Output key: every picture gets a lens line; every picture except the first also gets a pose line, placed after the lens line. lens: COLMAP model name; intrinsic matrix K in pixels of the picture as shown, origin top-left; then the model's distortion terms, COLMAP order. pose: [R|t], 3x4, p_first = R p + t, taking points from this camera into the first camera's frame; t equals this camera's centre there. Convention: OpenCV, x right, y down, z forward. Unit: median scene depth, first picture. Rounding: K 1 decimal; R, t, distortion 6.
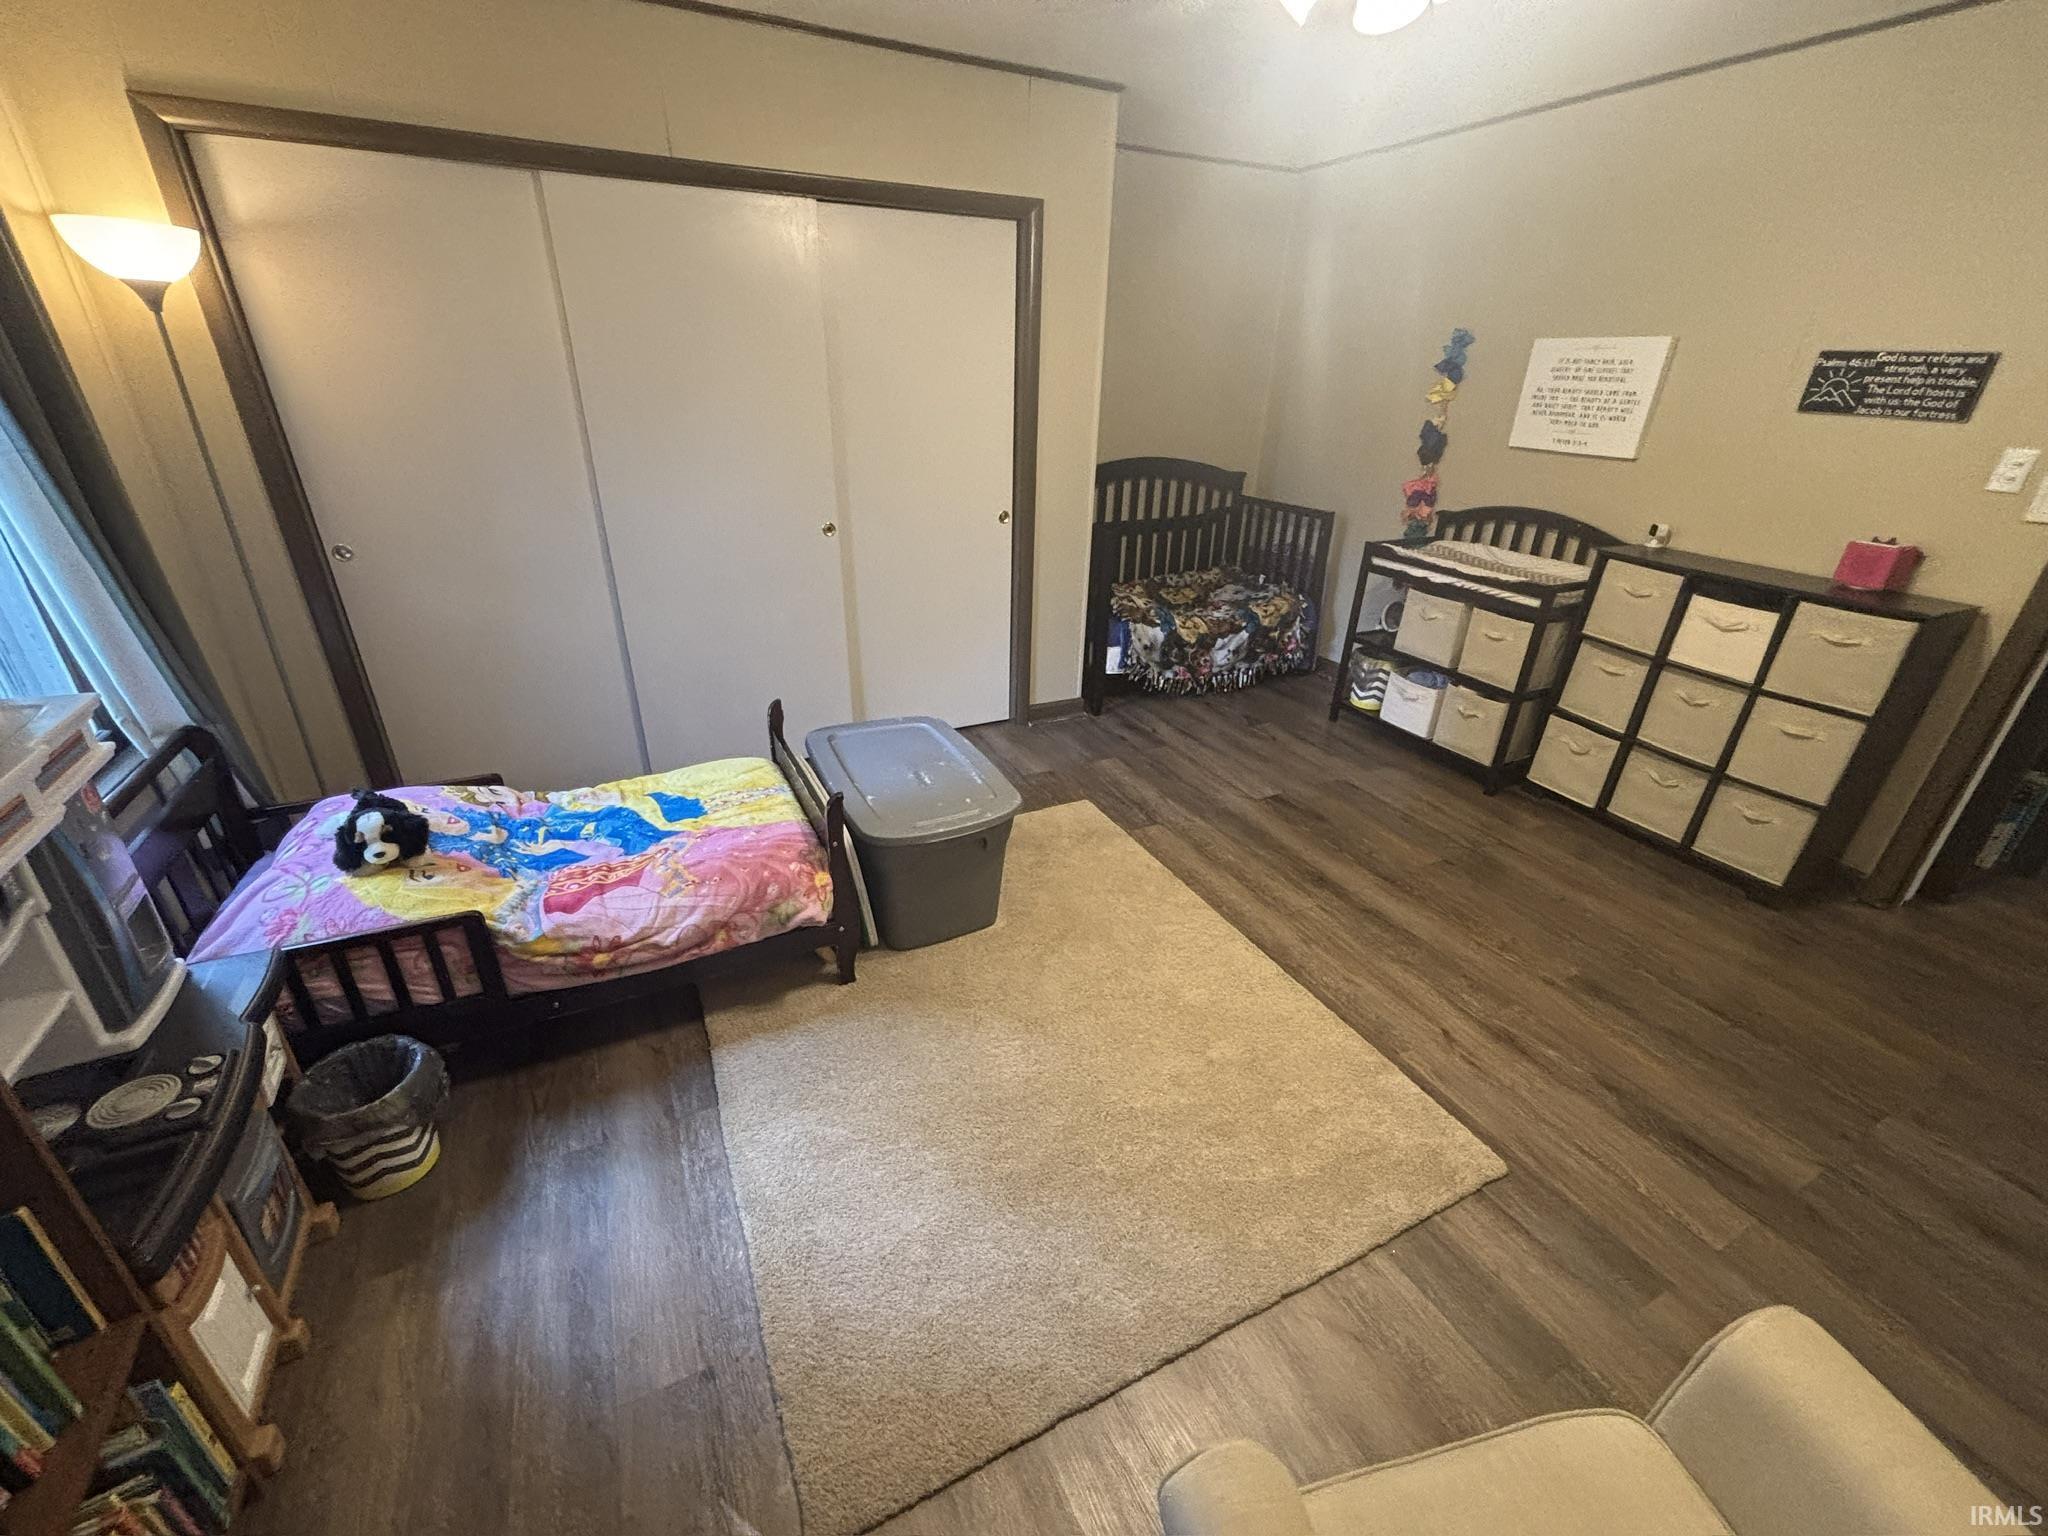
lens RADIAL K [[828.8, 0, 1018.6], [0, 828.8, 763.3], [0, 0, 1]] dist [-0.001628, 0.000080]
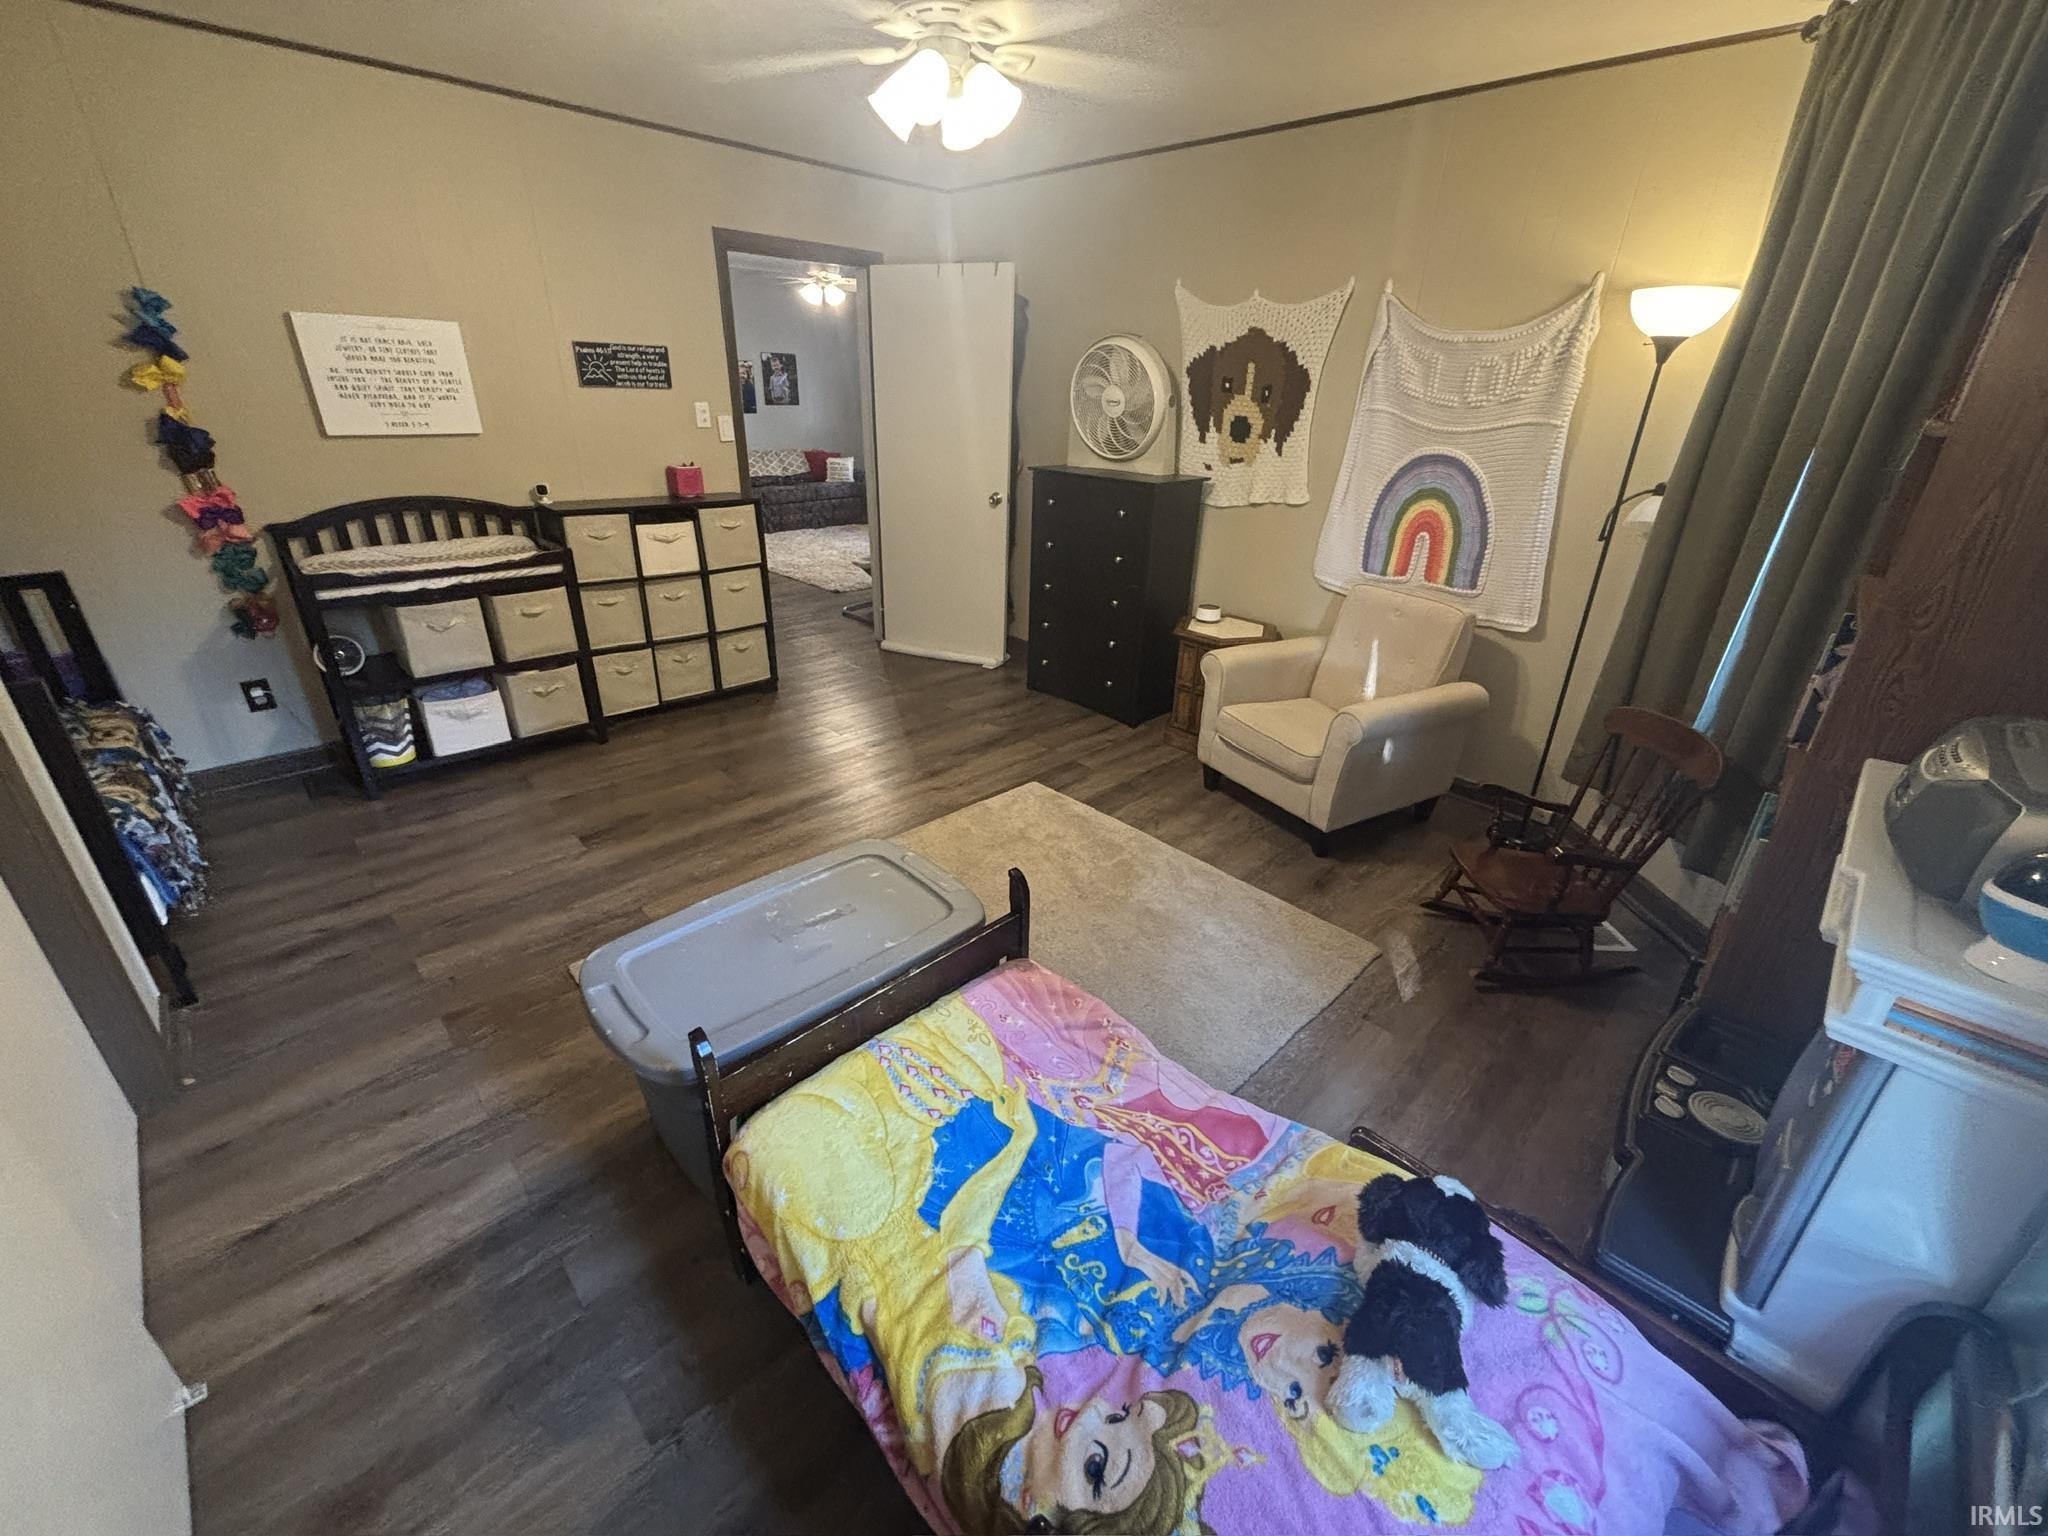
lens RADIAL K [[828.8, 0, 1018.6], [0, 828.8, 763.3], [0, 0, 1]] dist [-0.001628, 0.000080]
pose [[-0.301627, -0.428777, 0.851570, -0.604874], [0.380786, 0.764665, 0.519894, -0.333666], [-0.874084, 0.481080, -0.067372, 0.661329]]
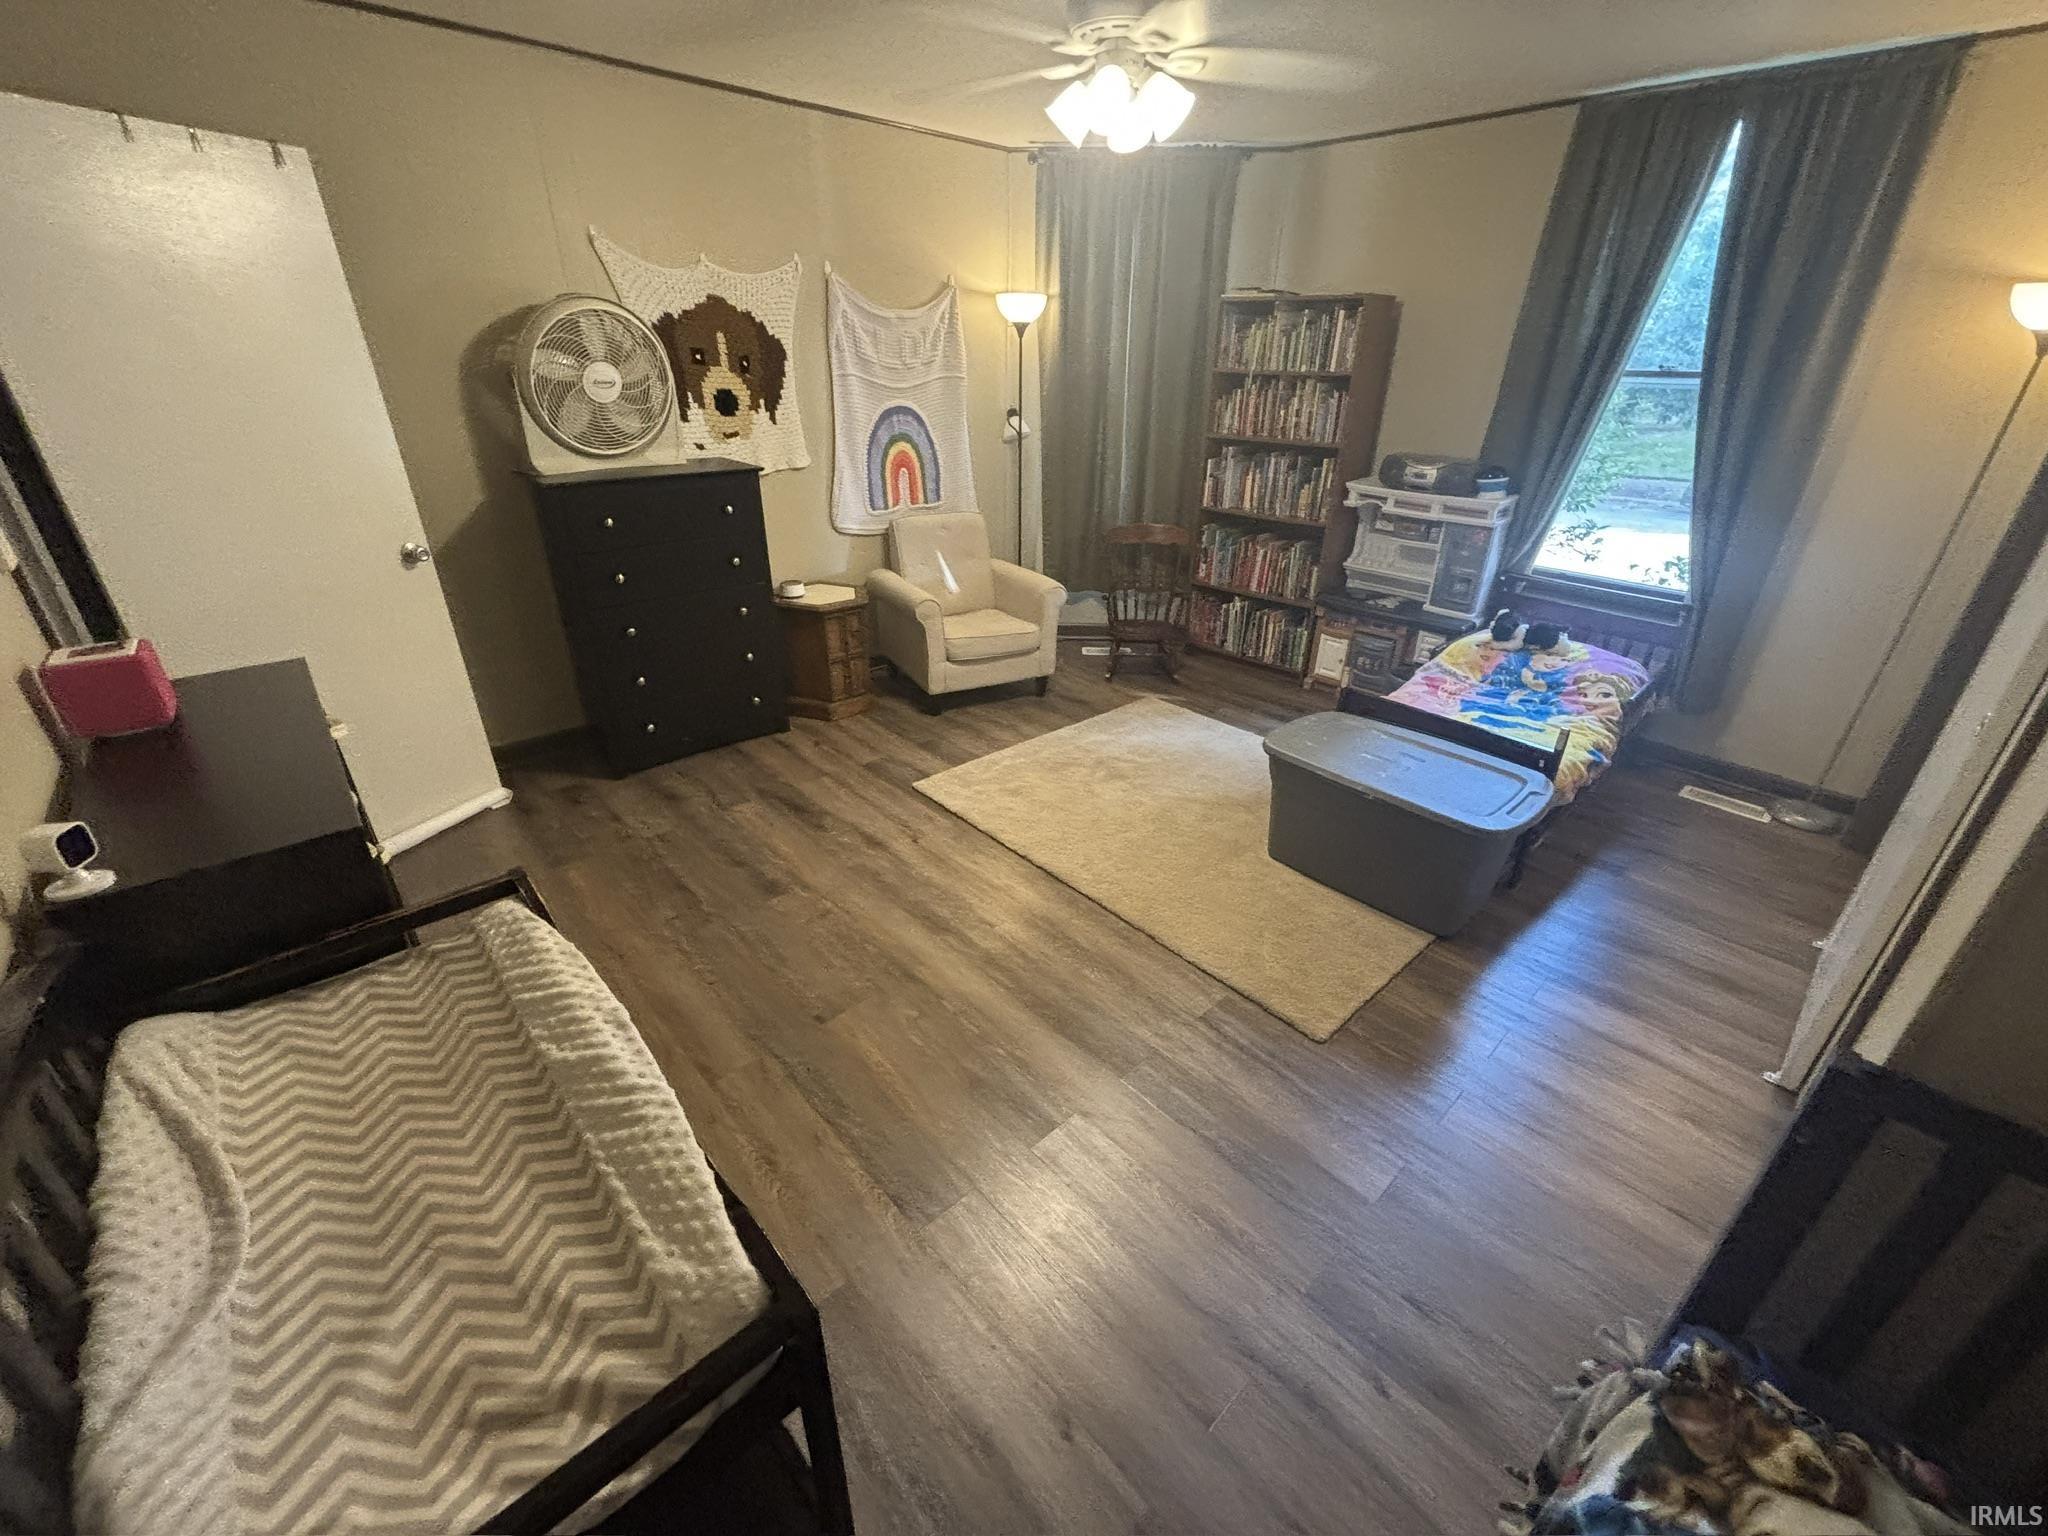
lens RADIAL K [[839.2, 0, 1022.0], [0, 839.2, 760.7], [0, 0, 1]] dist [-0.000927, 0.000457]
pose [[-0.961549, 0.088109, -0.260117, 0.489083], [-0.149705, 0.625892, 0.765407, -0.602008], [0.230244, 0.774917, -0.588635, 1.238559]]
